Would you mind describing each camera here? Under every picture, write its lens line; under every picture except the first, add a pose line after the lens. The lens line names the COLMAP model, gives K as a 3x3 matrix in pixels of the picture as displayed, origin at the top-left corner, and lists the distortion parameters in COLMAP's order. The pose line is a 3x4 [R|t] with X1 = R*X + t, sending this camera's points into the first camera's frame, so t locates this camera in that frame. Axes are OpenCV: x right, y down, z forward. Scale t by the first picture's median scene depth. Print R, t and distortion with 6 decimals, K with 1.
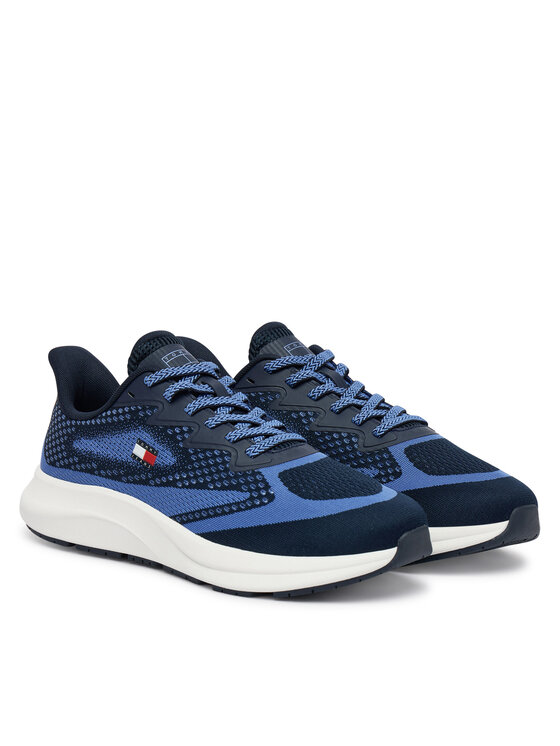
lens RADIAL K [[2195.1, 0, 280.0], [0, 2195.1, 373.0], [0, 0, 1]] dist [-0.013568, 0.000000]
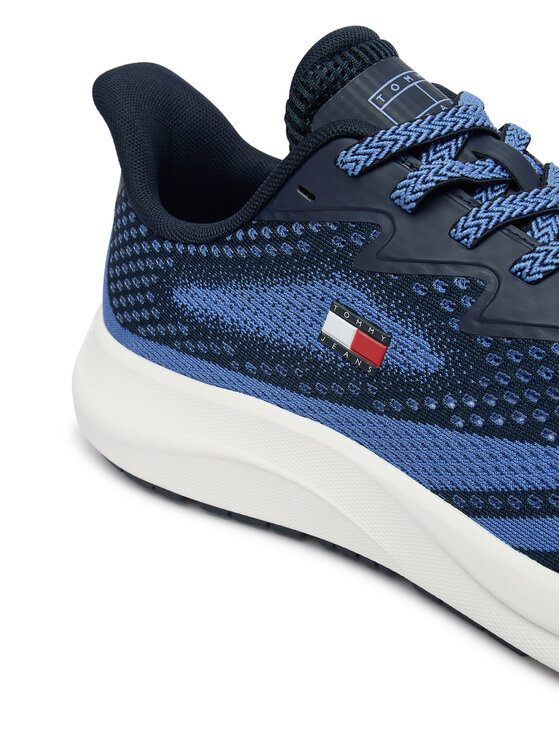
lens RADIAL K [[1140.4, 0, 279.9], [0, 1140.4, 372.7], [0, 0, 1]] dist [-0.010156, 0.000000]
pose [[0.995071, -0.086745, 0.048044, -0.086672], [0.066780, 0.944386, 0.321985, -0.028875], [-0.073303, -0.317190, 0.945525, 0.782974]]
